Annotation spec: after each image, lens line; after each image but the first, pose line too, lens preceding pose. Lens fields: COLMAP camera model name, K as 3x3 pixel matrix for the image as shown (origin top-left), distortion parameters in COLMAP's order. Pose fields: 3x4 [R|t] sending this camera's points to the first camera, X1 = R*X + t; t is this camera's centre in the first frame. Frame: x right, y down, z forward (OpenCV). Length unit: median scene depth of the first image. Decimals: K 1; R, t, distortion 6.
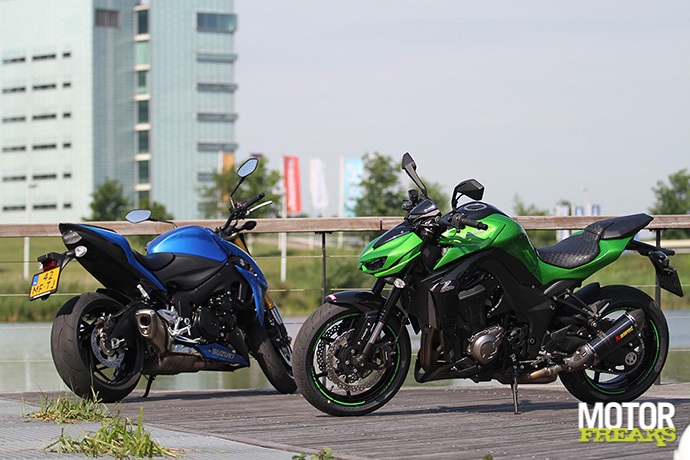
lens RADIAL K [[2408.1, 0, 345.2], [0, 2408.1, 229.9], [0, 0, 1]] dist [0.040241, 0.000000]
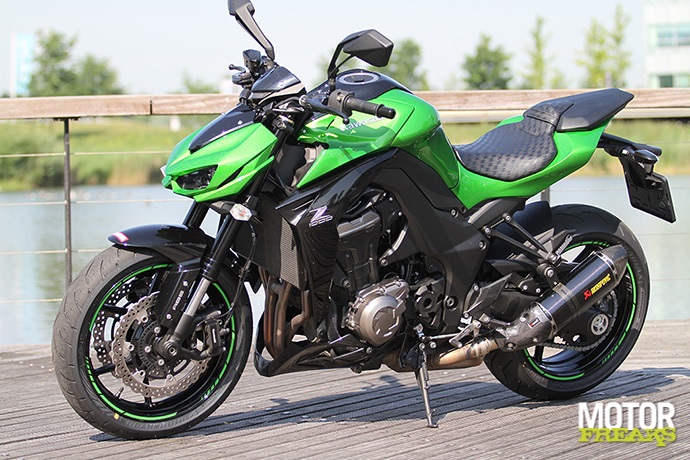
lens RADIAL K [[2283.0, 0, 345.0], [0, 2283.0, 229.6], [0, 0, 1]] dist [-0.403514, 0.000000]
pose [[0.989510, -0.014066, 0.143775, -0.029828], [0.006025, 0.998401, 0.056211, -0.003954], [-0.144336, -0.054756, 0.988013, 0.448940]]
